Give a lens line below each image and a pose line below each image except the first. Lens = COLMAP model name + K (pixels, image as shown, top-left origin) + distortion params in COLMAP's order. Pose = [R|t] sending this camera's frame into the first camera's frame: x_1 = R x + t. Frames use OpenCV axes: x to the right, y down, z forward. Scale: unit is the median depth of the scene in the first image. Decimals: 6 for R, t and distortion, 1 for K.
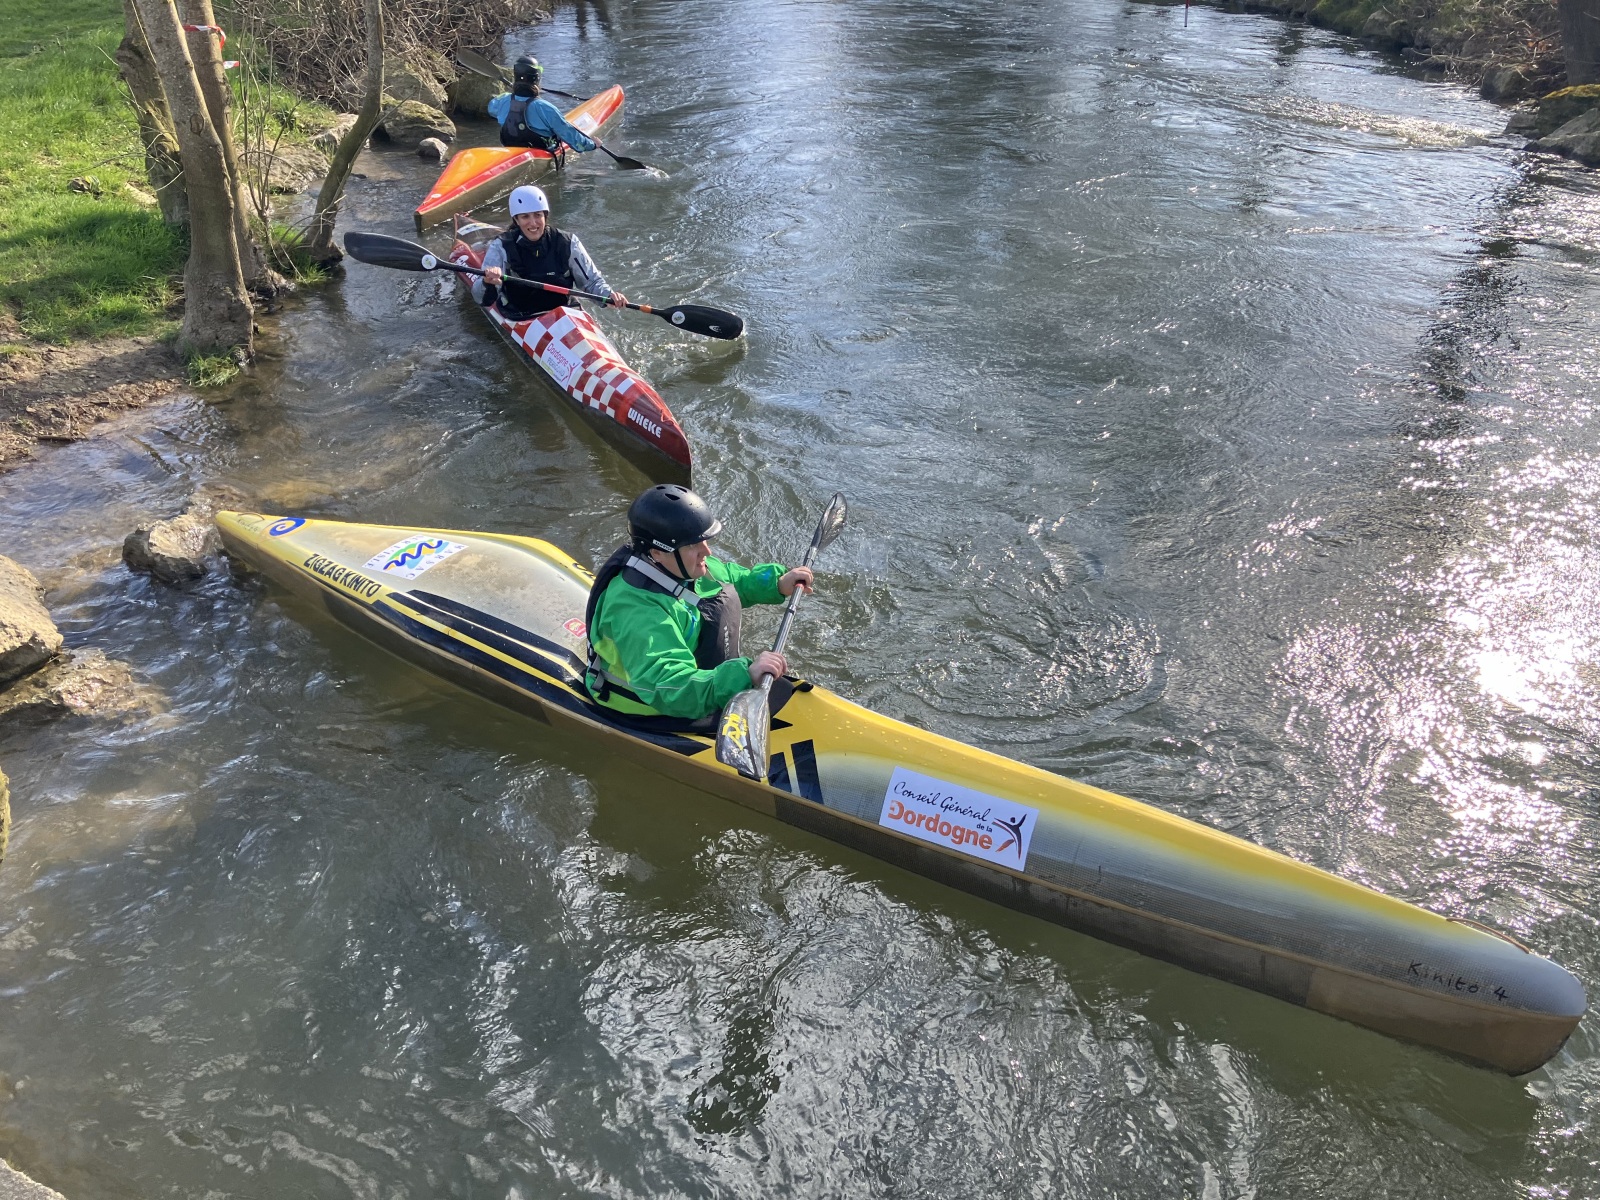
lens RADIAL K [[1344.8, 0, 795.3], [0, 1344.8, 601.7], [0, 0, 1]] dist [0.039606, -0.043756]
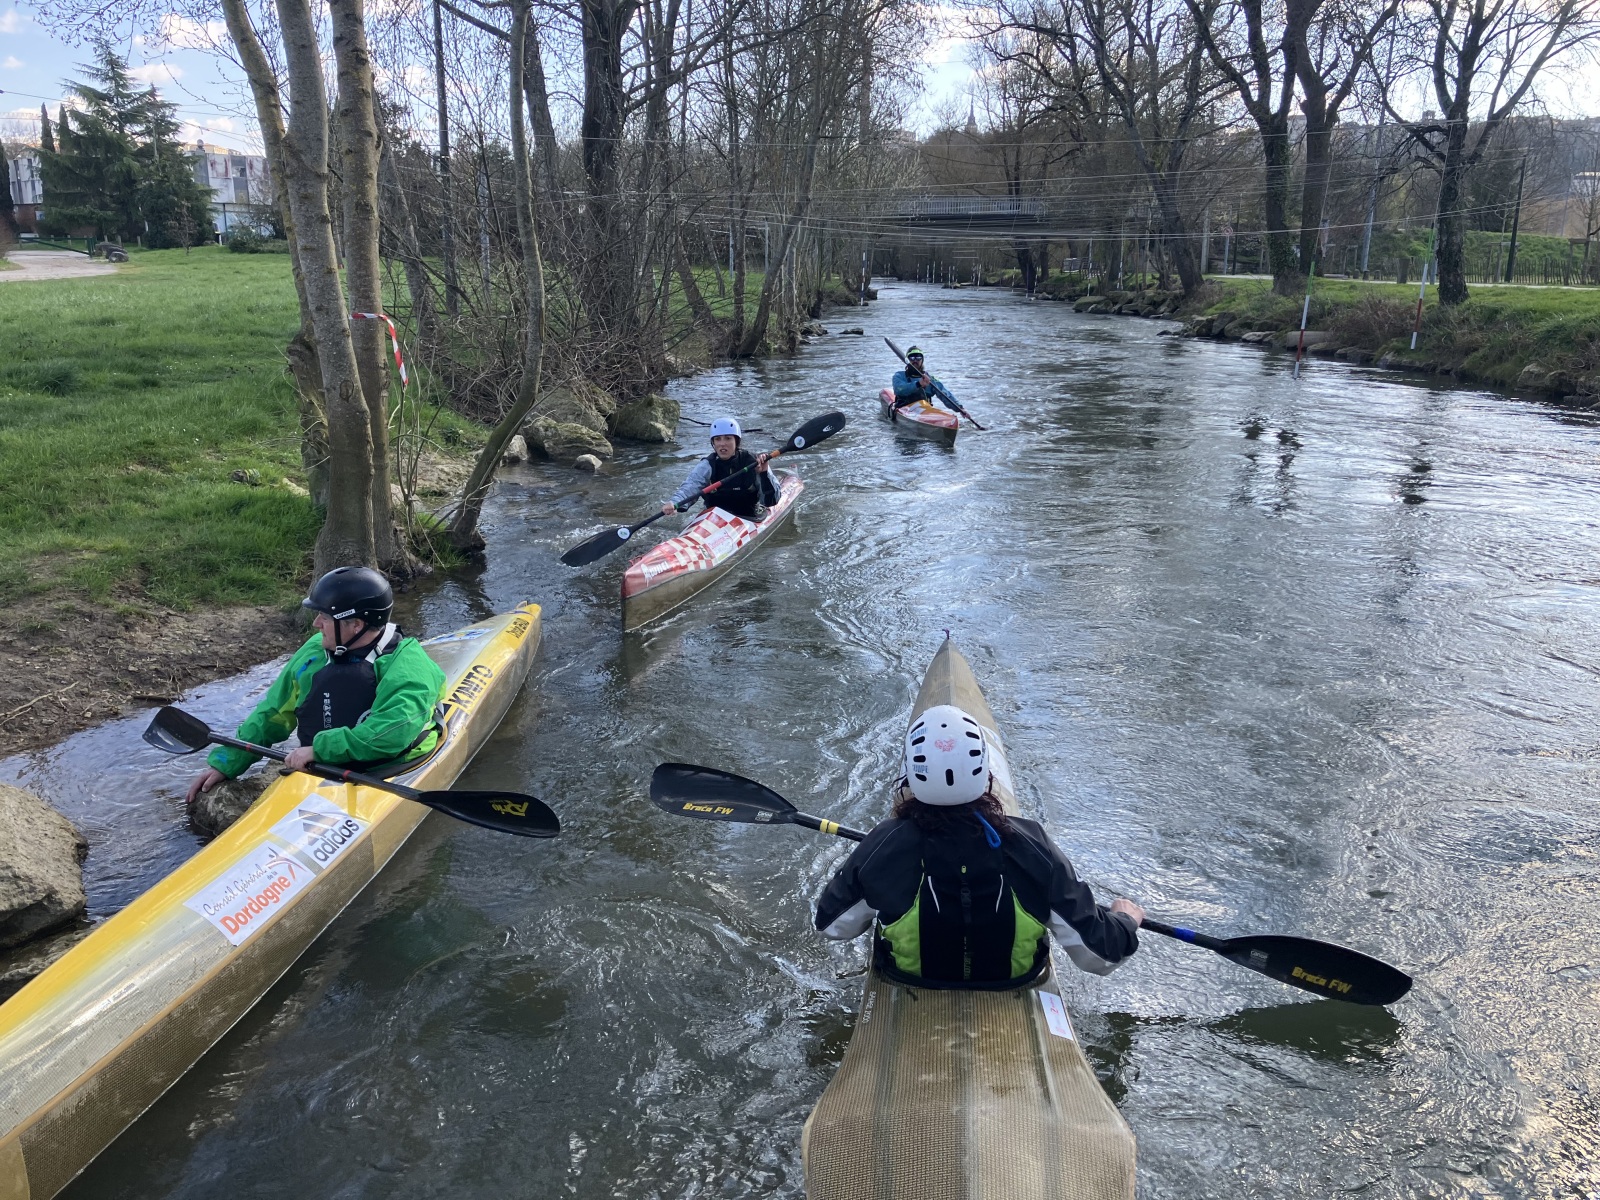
lens RADIAL K [[1340.5, 0, 792.3], [0, 1340.5, 589.8], [0, 0, 1]] dist [0.006953, 0.008902]
pose [[0.994511, 0.010327, -0.104120, -0.015809], [-0.038235, 0.962165, -0.269771, 0.029616], [0.097395, 0.272272, 0.957279, 0.118897]]
